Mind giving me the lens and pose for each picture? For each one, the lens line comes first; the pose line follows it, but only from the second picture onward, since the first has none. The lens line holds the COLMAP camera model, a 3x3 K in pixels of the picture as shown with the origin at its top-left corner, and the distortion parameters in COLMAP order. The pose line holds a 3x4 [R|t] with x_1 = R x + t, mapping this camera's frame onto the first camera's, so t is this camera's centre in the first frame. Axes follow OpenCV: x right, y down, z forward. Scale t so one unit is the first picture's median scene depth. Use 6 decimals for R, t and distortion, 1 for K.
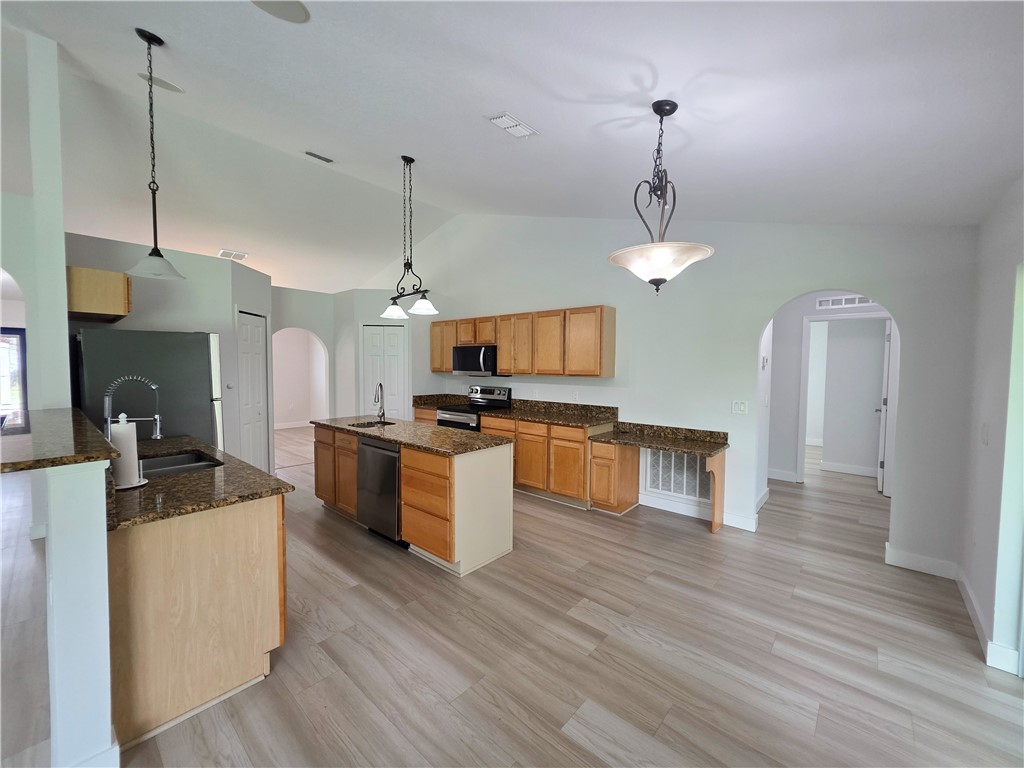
lens RADIAL K [[407.6, 0, 515.6], [0, 407.6, 382.9], [0, 0, 1]] dist [0.001560, -0.000053]
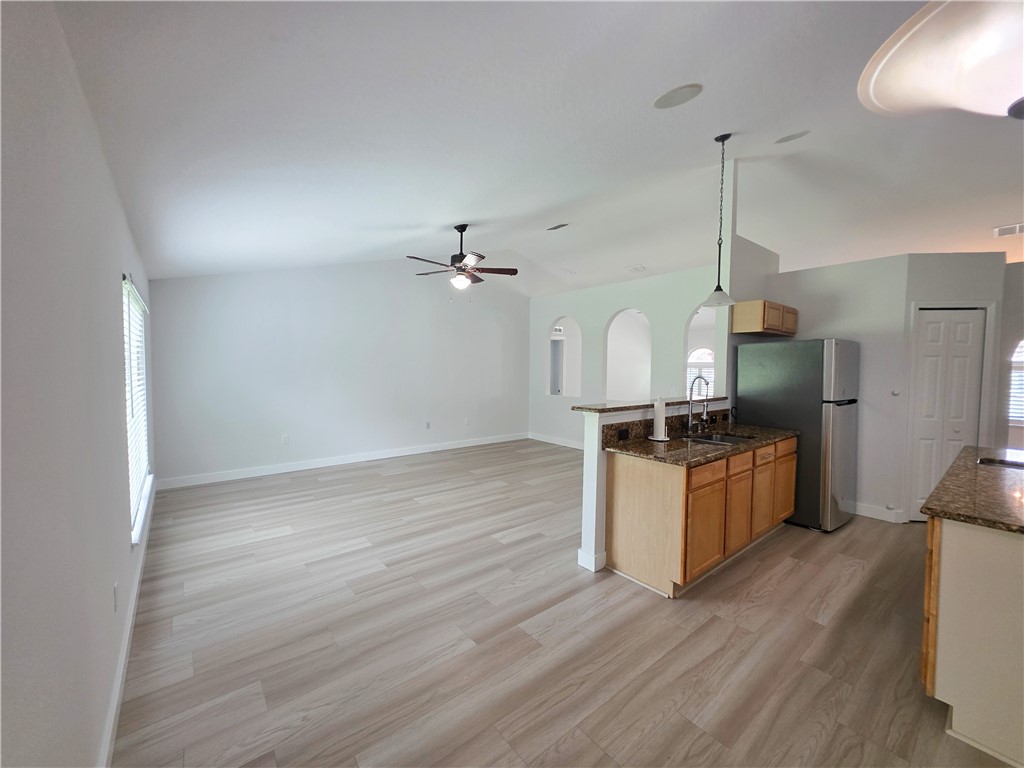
lens RADIAL K [[407.6, 0, 515.6], [0, 407.6, 382.9], [0, 0, 1]] dist [0.001560, -0.000053]
pose [[-0.166992, 0.034313, -0.985361, 0.641900], [-0.052660, 0.997657, 0.043665, -0.018293], [0.984551, 0.059181, -0.164794, 0.559576]]
